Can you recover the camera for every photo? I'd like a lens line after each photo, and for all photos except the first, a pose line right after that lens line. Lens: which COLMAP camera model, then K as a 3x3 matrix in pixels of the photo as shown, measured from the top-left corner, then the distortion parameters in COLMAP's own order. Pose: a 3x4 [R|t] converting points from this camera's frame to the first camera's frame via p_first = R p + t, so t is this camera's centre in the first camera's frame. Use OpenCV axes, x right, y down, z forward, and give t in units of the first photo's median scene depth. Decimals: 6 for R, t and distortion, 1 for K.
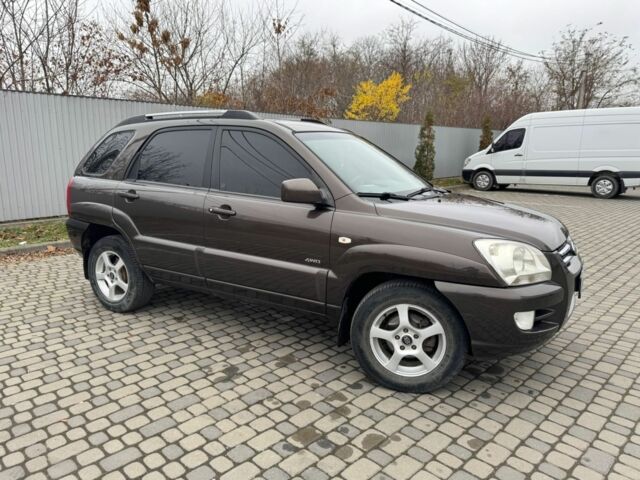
lens RADIAL K [[463.1, 0, 322.4], [0, 463.1, 241.9], [0, 0, 1]] dist [0.045586, -0.052792]
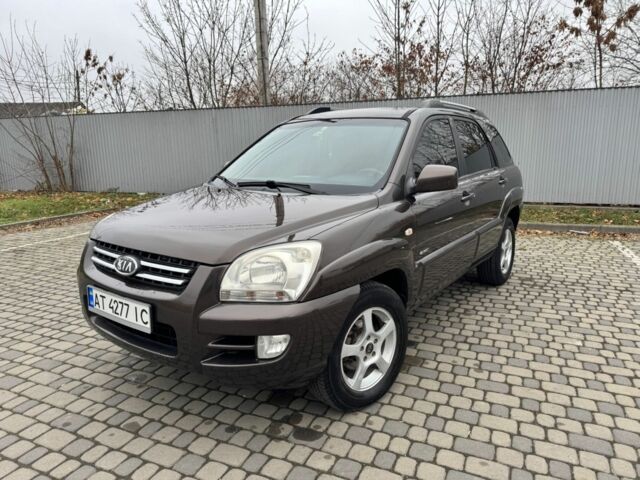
lens RADIAL K [[458.2, 0, 321.8], [0, 458.2, 236.7], [0, 0, 1]] dist [0.011346, -0.016652]
pose [[0.347078, 0.171157, -0.922086, 0.998968], [-0.168921, 0.978534, 0.118053, -0.118790], [0.922498, 0.114786, 0.368540, 0.734021]]
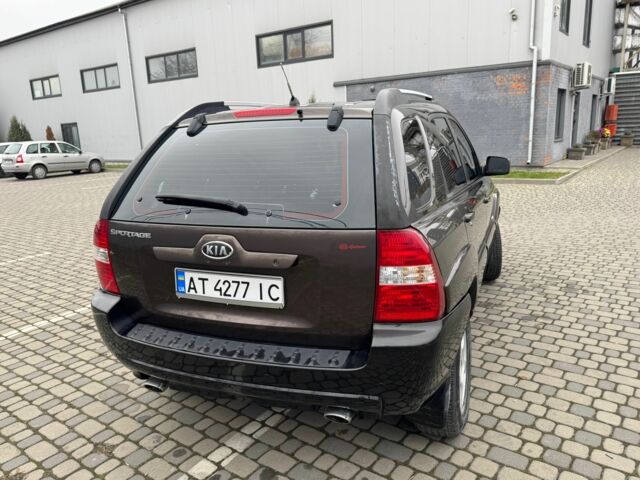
lens RADIAL K [[484.9, 0, 320.5], [0, 484.9, 237.7], [0, 0, 1]] dist [0.042526, -0.049021]
pose [[-0.134755, -0.210962, 0.968161, -1.312143], [0.233916, 0.942685, 0.237968, -0.350561], [-0.962873, 0.258536, -0.077684, 1.571386]]
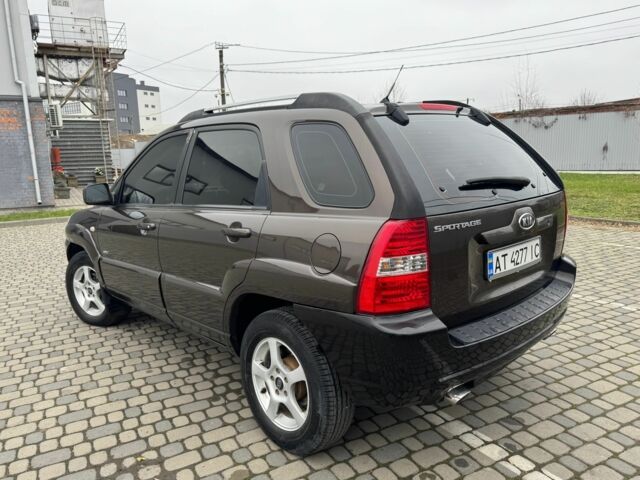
lens RADIAL K [[484.9, 0, 312.0], [0, 484.9, 245.8], [0, 0, 1]] dist [0.042526, -0.049021]
pose [[-0.952790, -0.026882, 0.302437, -0.593035], [0.089676, 0.926724, 0.364884, -0.473549], [-0.290085, 0.374779, -0.880563, 2.400983]]
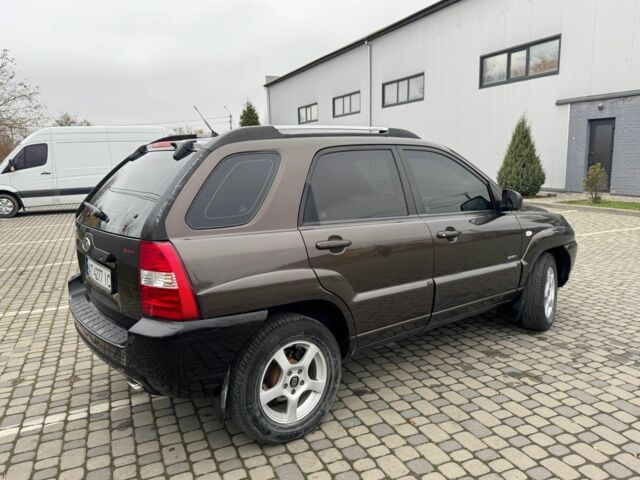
lens RADIAL K [[484.9, 0, 324.4], [0, 484.9, 239.6], [0, 0, 1]] dist [0.042526, -0.049021]
pose [[0.367204, -0.164169, 0.915538, -1.329830], [0.204147, 0.974525, 0.092867, -0.216856], [-0.907461, 0.152804, 0.391364, 0.916744]]
